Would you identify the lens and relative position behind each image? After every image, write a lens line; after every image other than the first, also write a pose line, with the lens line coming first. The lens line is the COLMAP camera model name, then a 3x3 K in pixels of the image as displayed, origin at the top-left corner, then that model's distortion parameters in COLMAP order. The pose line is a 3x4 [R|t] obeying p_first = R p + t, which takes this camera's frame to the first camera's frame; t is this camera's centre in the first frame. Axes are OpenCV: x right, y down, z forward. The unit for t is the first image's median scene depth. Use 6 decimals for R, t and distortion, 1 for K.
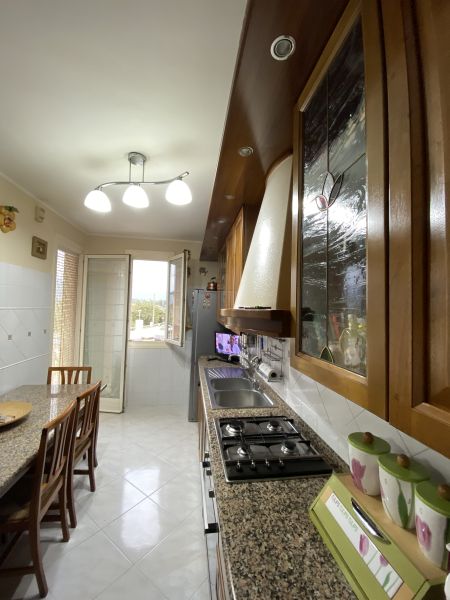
lens RADIAL K [[242.3, 0, 224.6], [0, 242.3, 299.5], [0, 0, 1]] dist [0.005791, -0.011381]
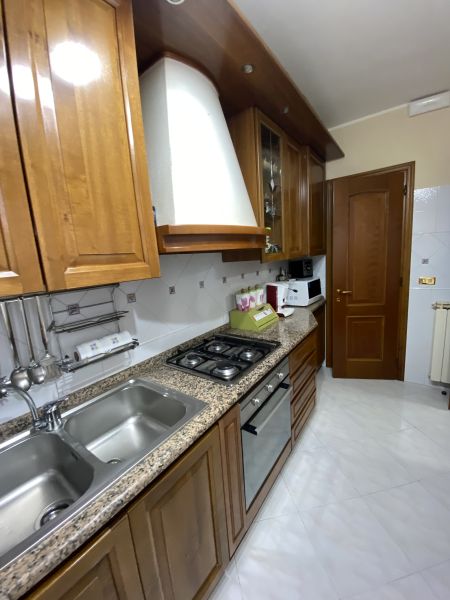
lens RADIAL K [[242.3, 0, 226.3], [0, 242.3, 298.1], [0, 0, 1]] dist [0.005791, -0.011381]
pose [[-0.723323, -0.087968, 0.684883, -0.496758], [0.025197, 0.987829, 0.153490, 0.136210], [-0.690050, 0.128280, -0.712303, 1.497796]]
